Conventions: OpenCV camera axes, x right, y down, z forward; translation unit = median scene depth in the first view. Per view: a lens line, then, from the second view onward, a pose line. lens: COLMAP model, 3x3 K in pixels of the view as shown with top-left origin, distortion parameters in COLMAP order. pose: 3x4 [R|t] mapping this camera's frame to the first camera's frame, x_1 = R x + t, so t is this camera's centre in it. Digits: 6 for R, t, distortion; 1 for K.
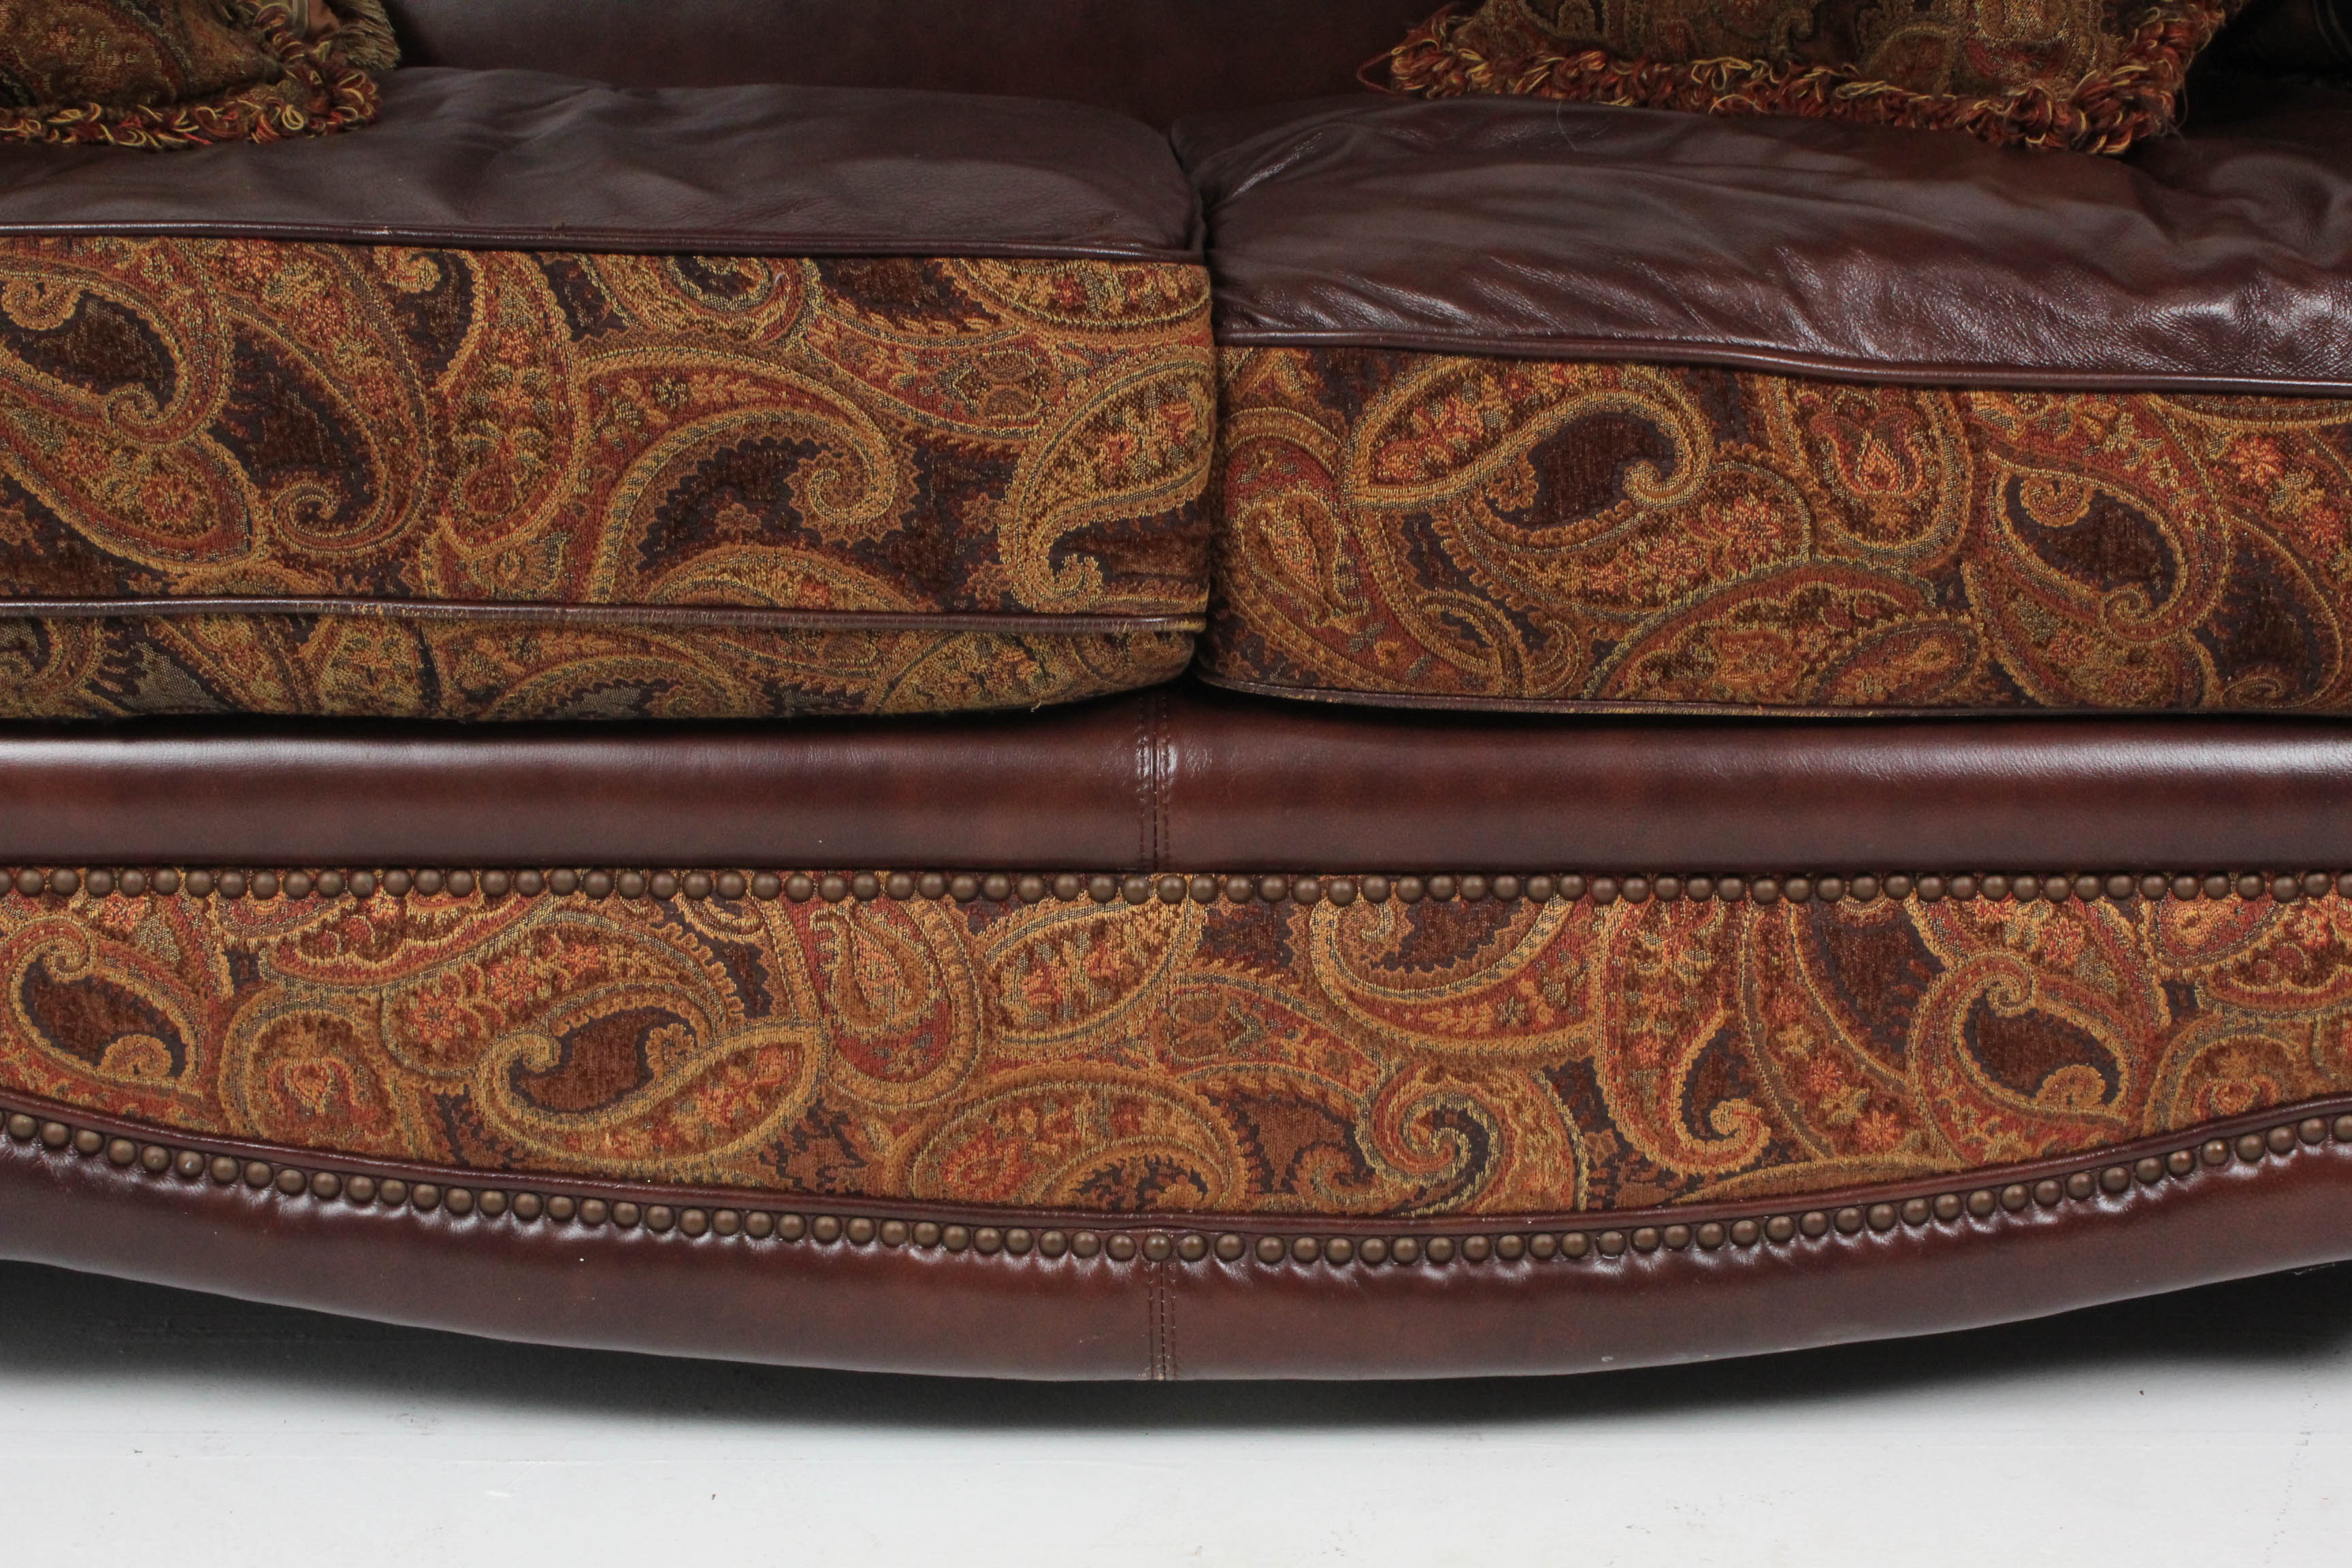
lens RADIAL K [[3578.0, 0, 1176.0], [0, 3578.0, 784.0], [0, 0, 1]] dist [-0.022782, 0.066997]
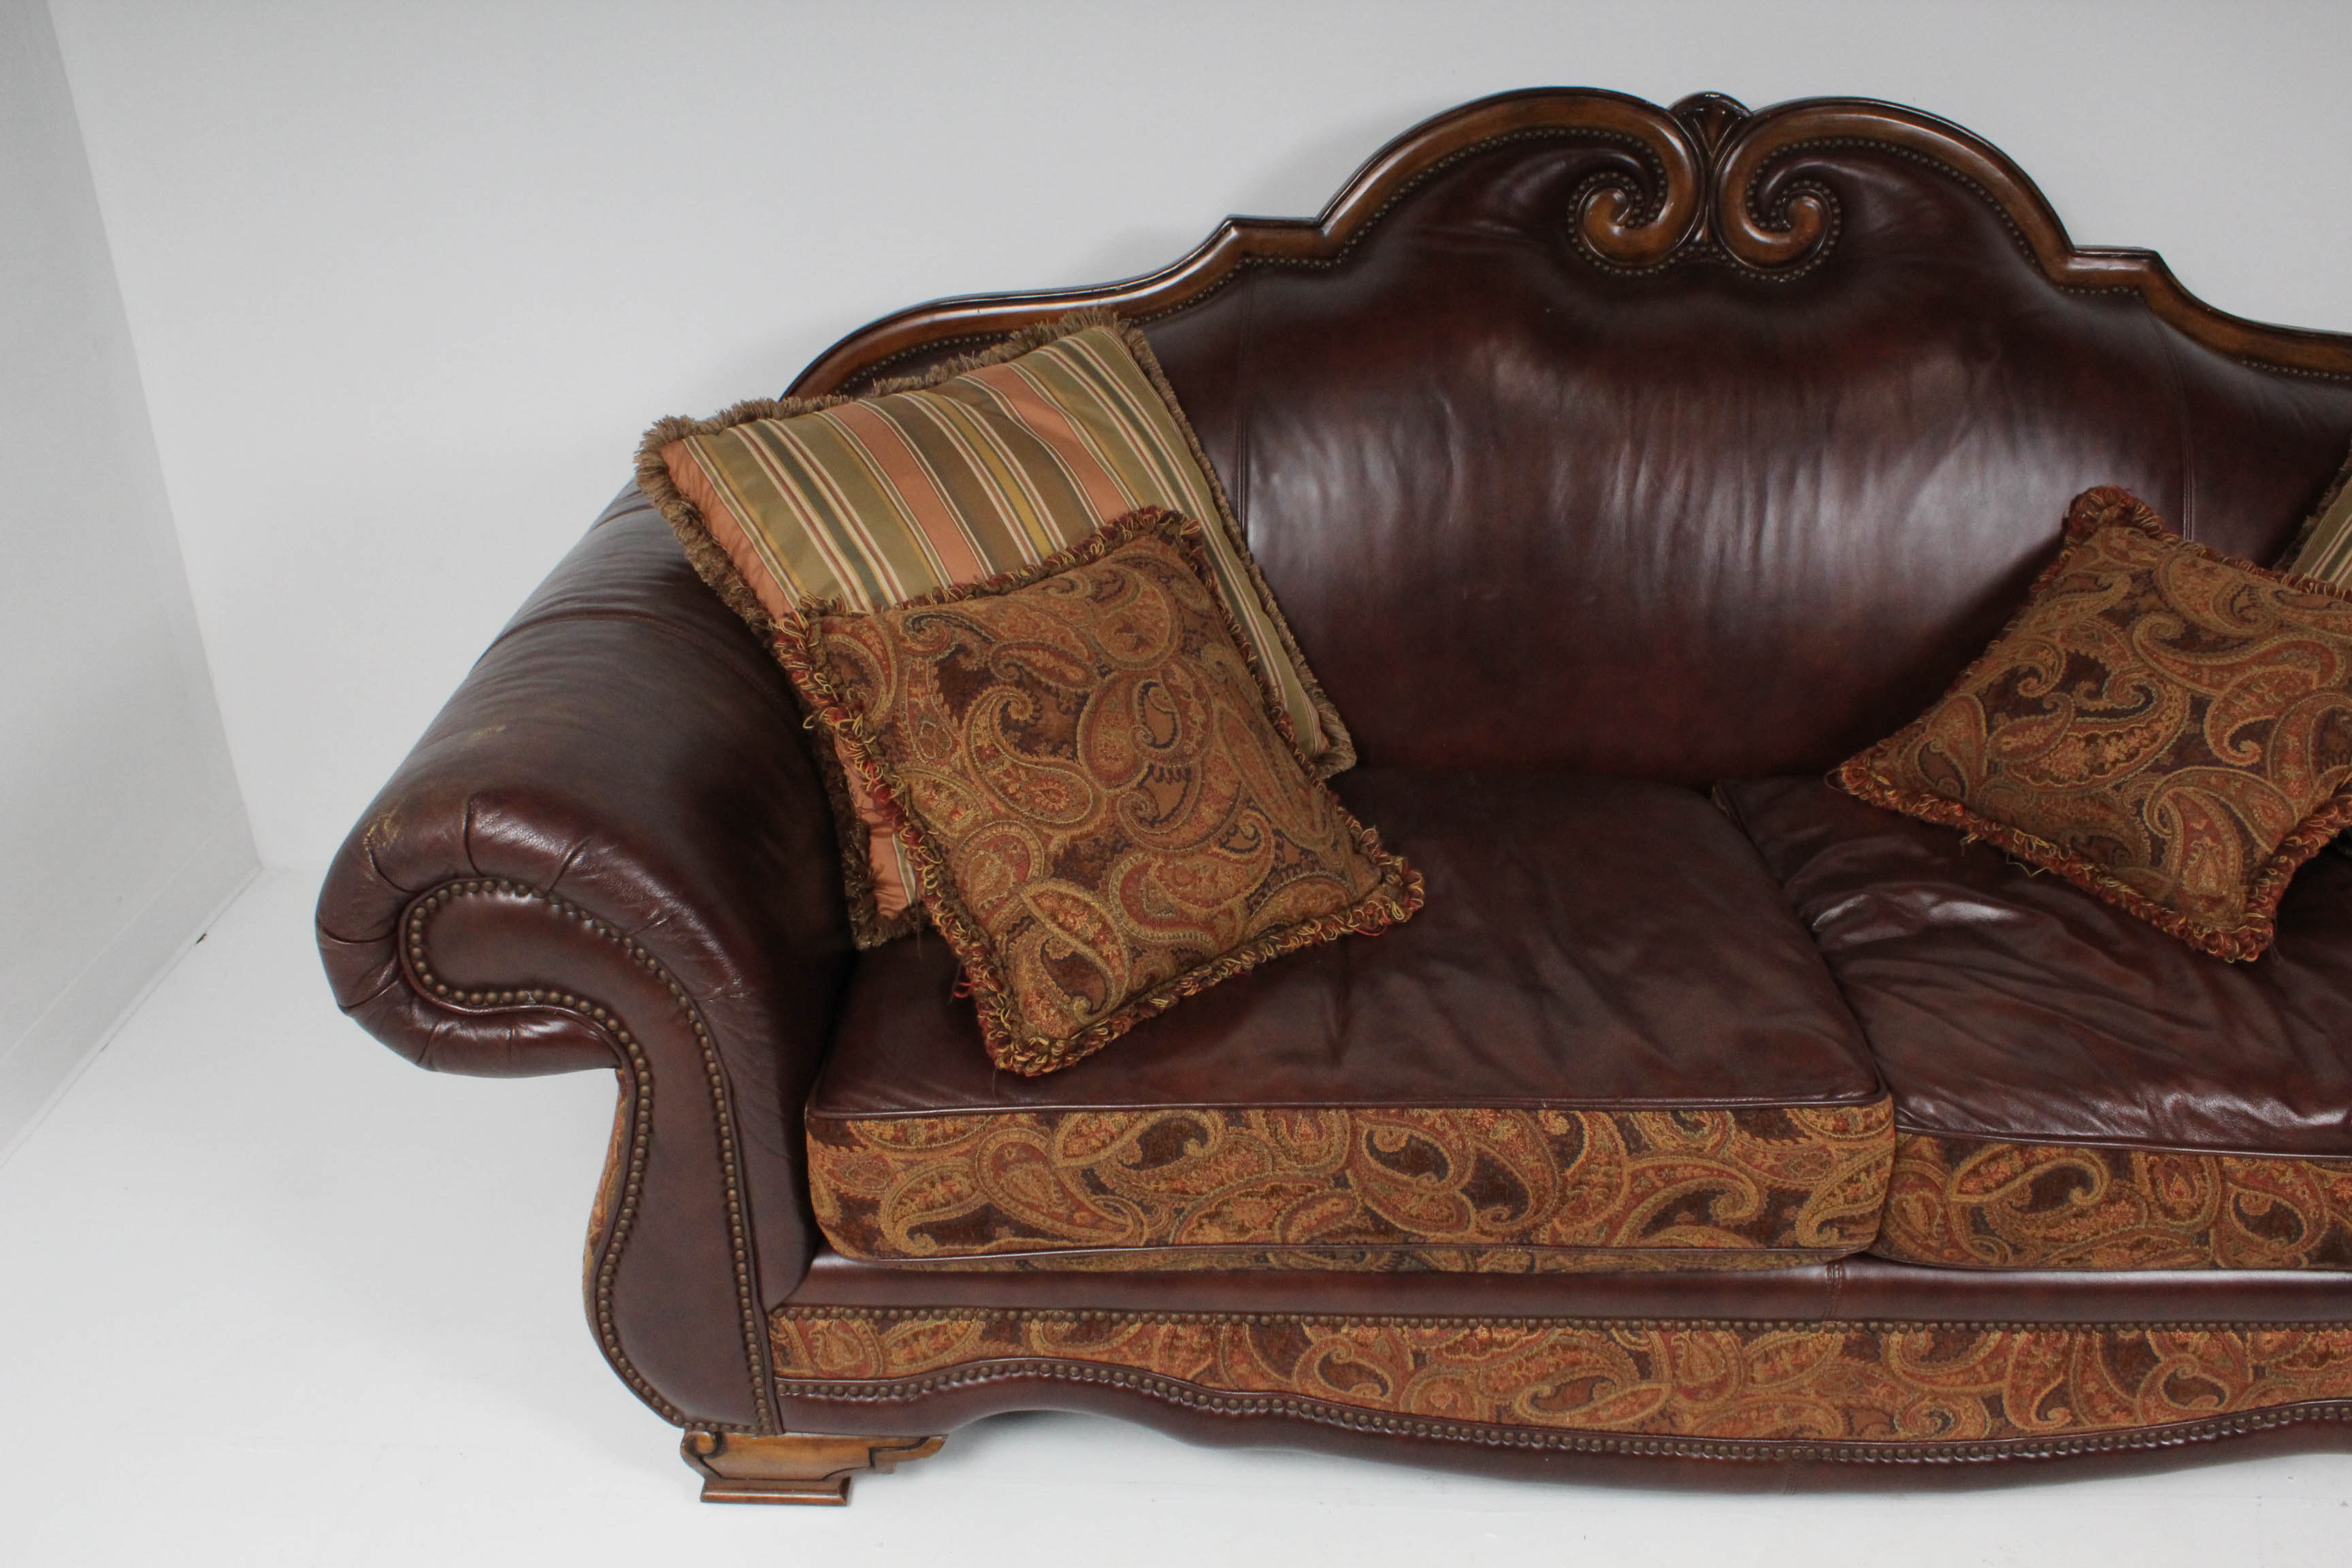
lens RADIAL K [[1946.9, 0, 1176.0], [0, 1946.9, 784.0], [0, 0, 1]] dist [-0.172994, 0.143707]
pose [[0.999347, 0.019338, -0.030511, -0.383540], [-0.013757, 0.984728, 0.173553, -0.508797], [0.033401, -0.173020, 0.984352, -0.122606]]
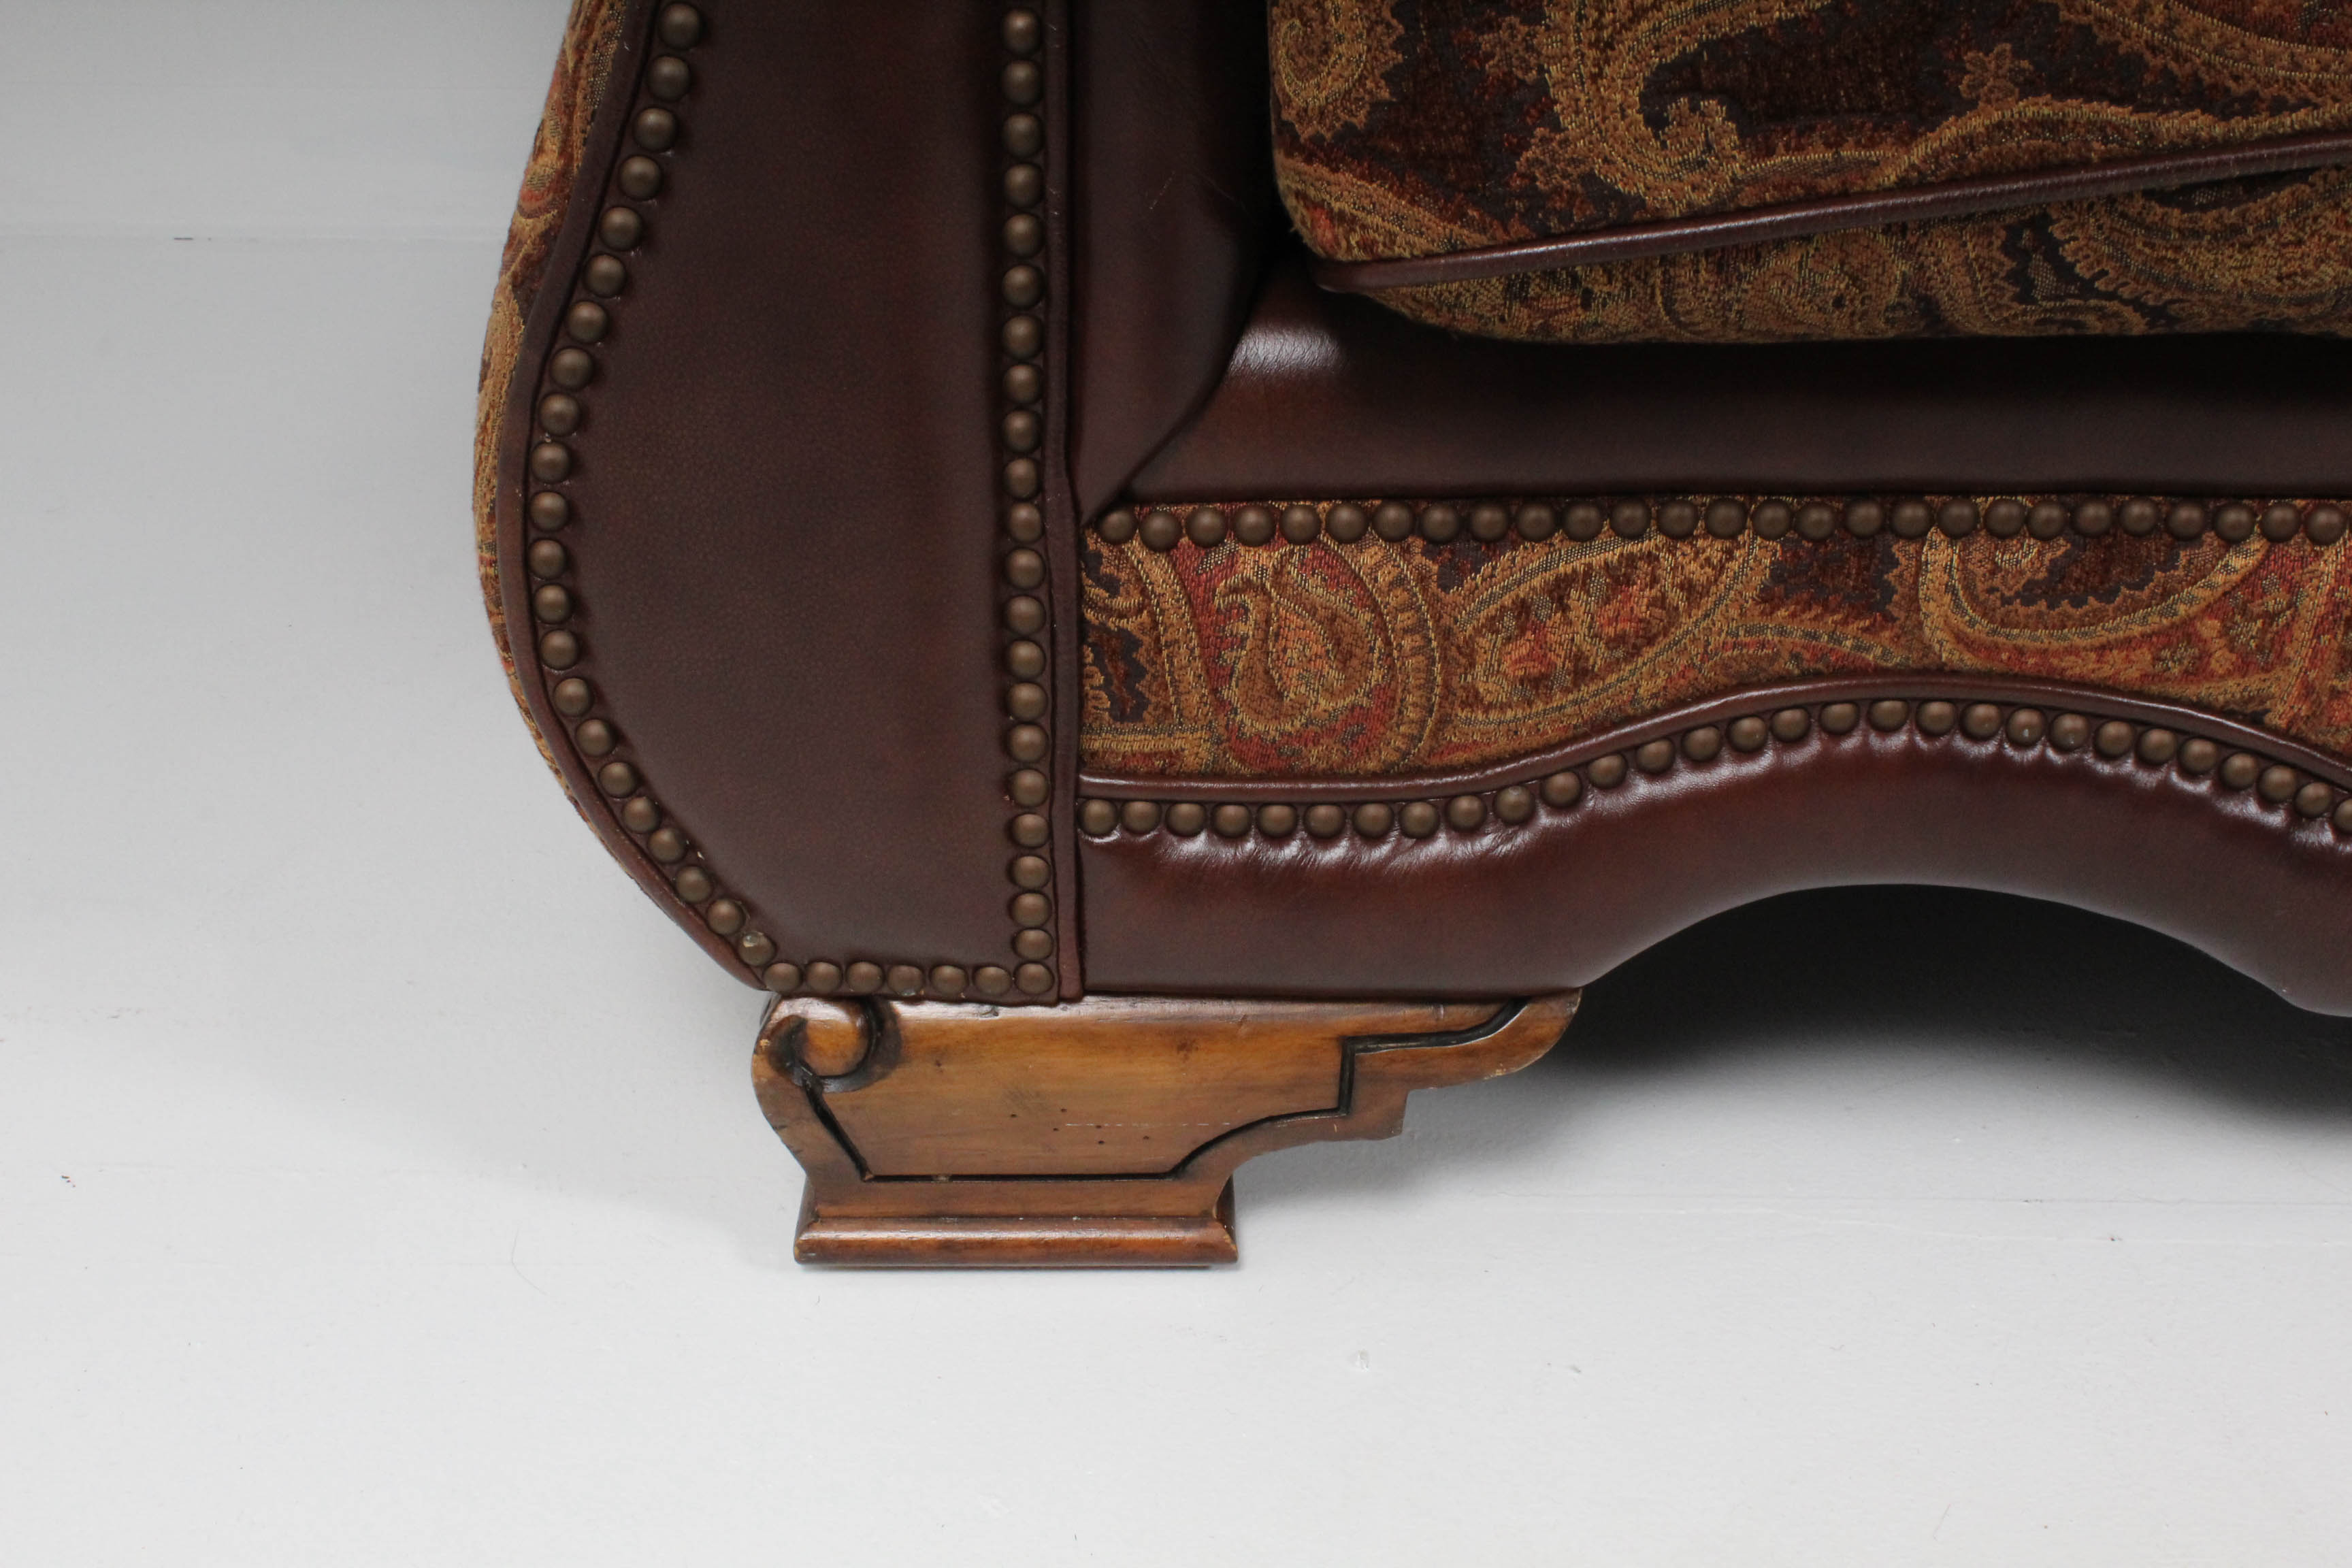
lens RADIAL K [[2771.1, 0, 1176.0], [0, 2771.1, 784.0], [0, 0, 1]] dist [-0.083385, 0.022367]
pose [[0.999852, 0.012545, -0.011770, -0.645627], [-0.010540, 0.987513, 0.157184, -0.004289], [0.013595, -0.157036, 0.987499, 0.449197]]
